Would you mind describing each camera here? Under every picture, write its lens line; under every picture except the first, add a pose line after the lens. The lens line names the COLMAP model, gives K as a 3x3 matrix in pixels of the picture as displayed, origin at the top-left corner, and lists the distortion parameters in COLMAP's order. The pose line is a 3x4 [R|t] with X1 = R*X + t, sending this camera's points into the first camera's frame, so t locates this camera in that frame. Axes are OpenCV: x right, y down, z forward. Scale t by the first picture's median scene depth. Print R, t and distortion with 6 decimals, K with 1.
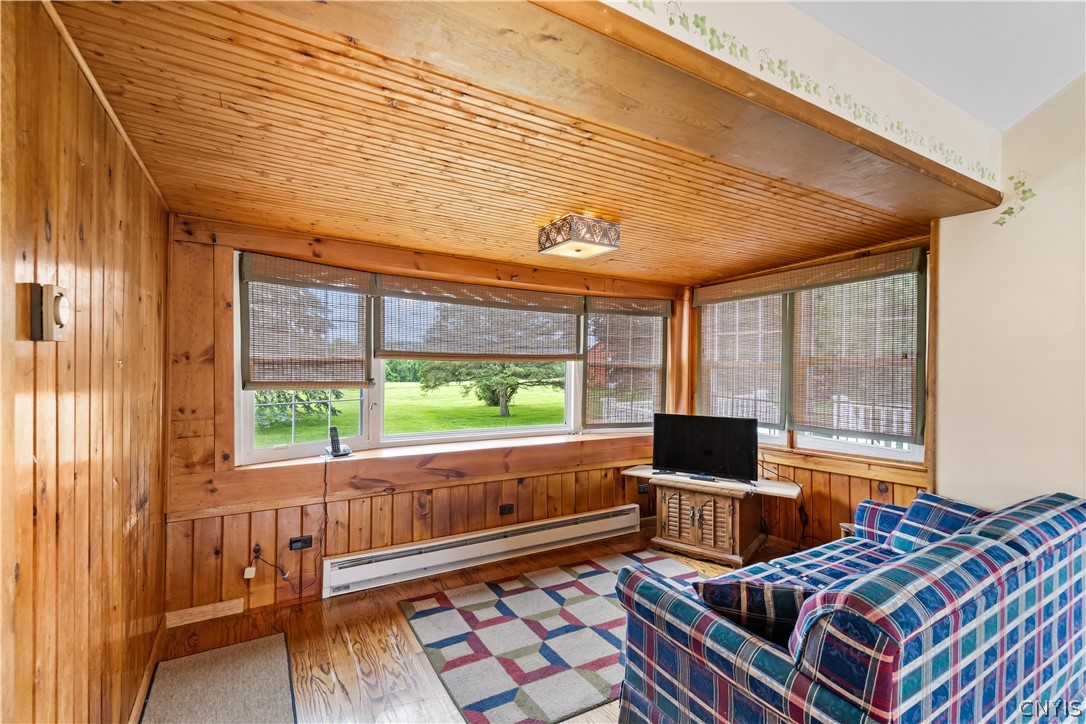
lens RADIAL K [[494.3, 0, 543.0], [0, 494.3, 362.0], [0, 0, 1]] dist [-0.000294, -0.000051]
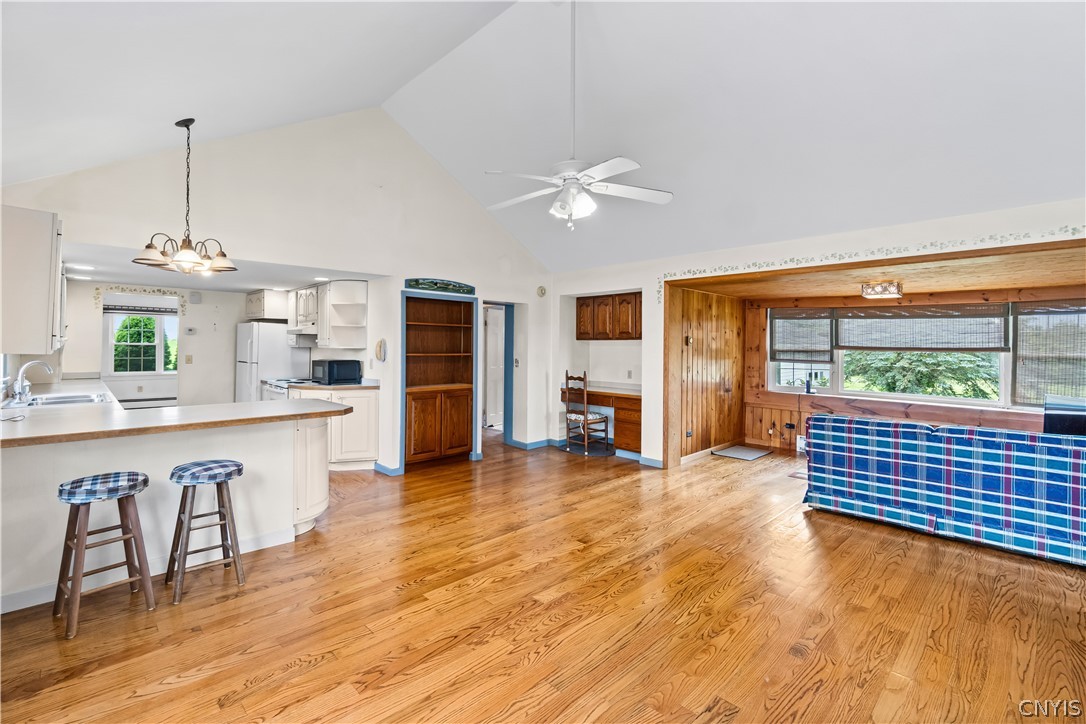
lens RADIAL K [[494.3, 0, 543.0], [0, 494.3, 362.0], [0, 0, 1]] dist [-0.000294, -0.000051]
pose [[0.223744, 0.026465, -0.974289, 1.576836], [-0.010368, 0.999639, 0.024773, 0.005298], [0.974593, 0.004559, 0.223938, -0.717433]]
